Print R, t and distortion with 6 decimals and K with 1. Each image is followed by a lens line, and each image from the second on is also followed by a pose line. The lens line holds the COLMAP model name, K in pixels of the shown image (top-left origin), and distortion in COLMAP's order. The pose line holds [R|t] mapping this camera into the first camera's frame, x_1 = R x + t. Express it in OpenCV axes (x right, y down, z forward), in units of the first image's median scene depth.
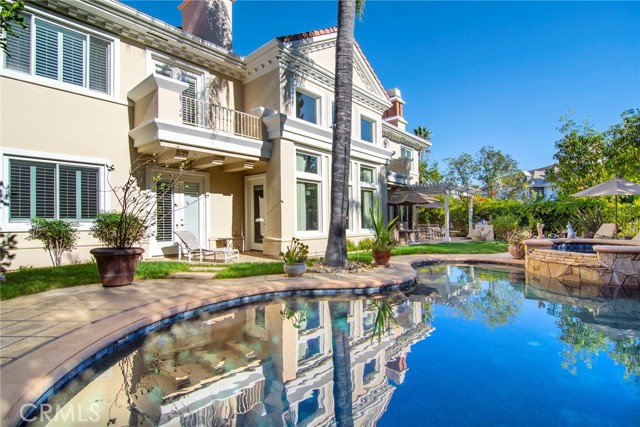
lens RADIAL K [[309.5, 0, 320.3], [0, 309.5, 217.5], [0, 0, 1]] dist [-0.002122, -0.023864]
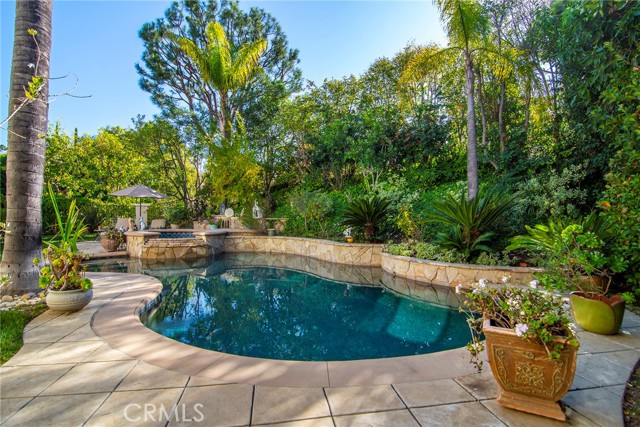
lens RADIAL K [[309.6, 0, 317.4], [0, 309.6, 214.1], [0, 0, 1]] dist [0.000174, -0.013376]
pose [[-0.104214, -0.002122, 0.994553, -0.412159], [-0.006084, 0.999980, 0.001496, -0.003111], [-0.994536, -0.005895, -0.104225, 0.317880]]
